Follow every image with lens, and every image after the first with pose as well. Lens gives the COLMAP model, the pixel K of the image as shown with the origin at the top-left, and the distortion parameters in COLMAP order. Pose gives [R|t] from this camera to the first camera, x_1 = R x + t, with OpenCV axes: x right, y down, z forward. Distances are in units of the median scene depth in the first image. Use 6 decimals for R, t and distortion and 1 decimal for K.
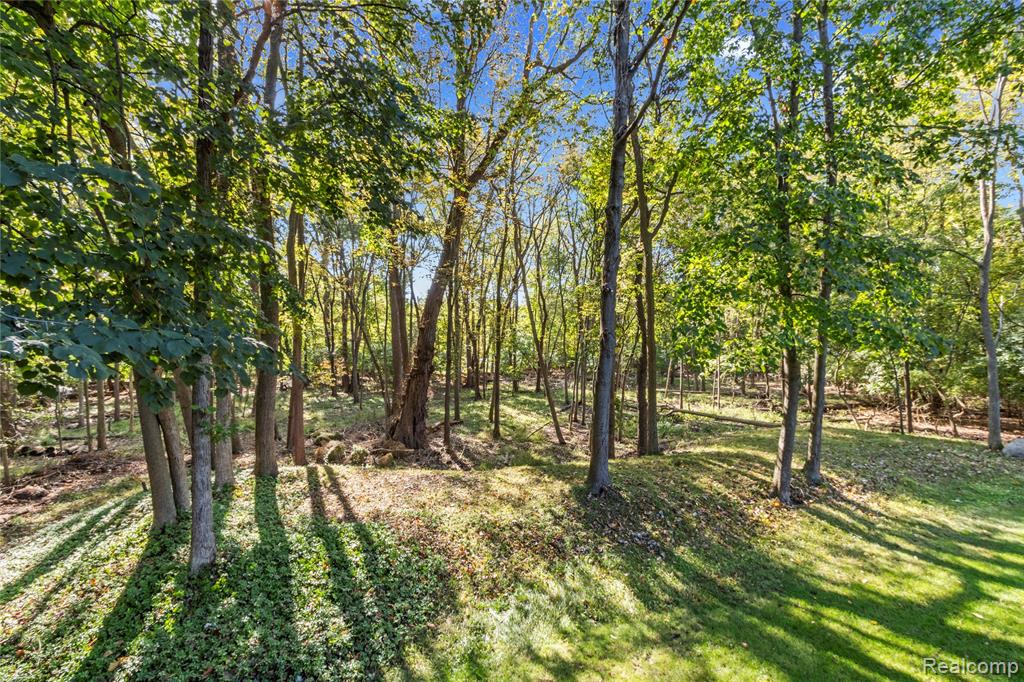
lens RADIAL K [[469.5, 0, 511.7], [0, 469.5, 343.5], [0, 0, 1]] dist [0.000606, 0.000102]
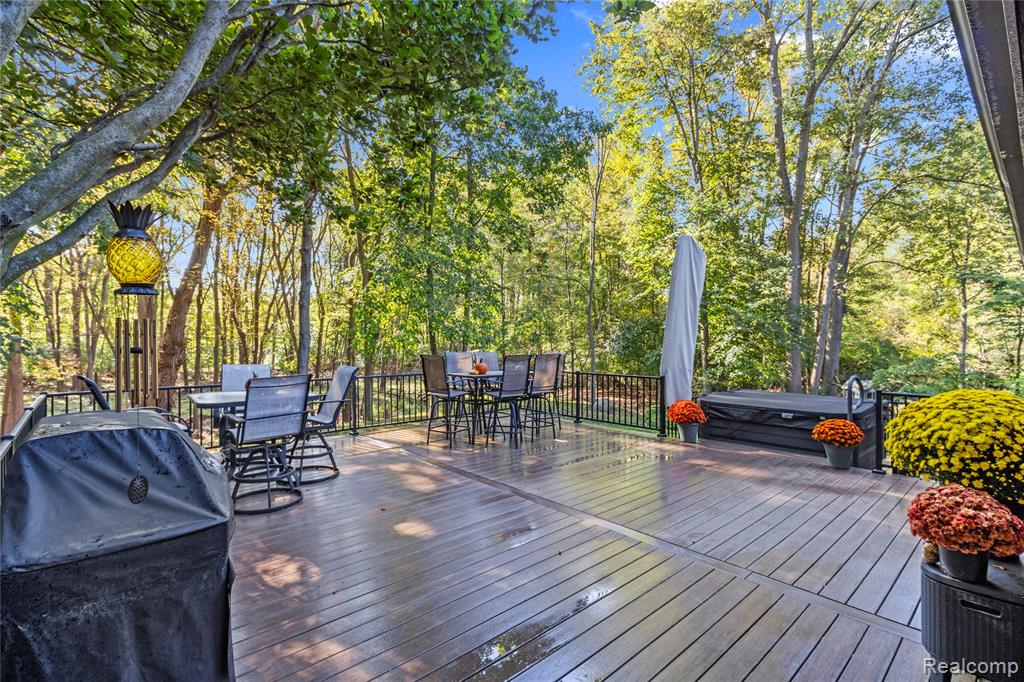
lens RADIAL K [[469.5, 0, 512.4], [0, 469.5, 340.1], [0, 0, 1]] dist [0.000606, 0.000102]
pose [[0.918714, 0.001123, 0.394923, 0.045026], [-0.002302, 0.999994, 0.002510, -0.001218], [-0.394917, -0.003215, 0.918711, -0.125681]]
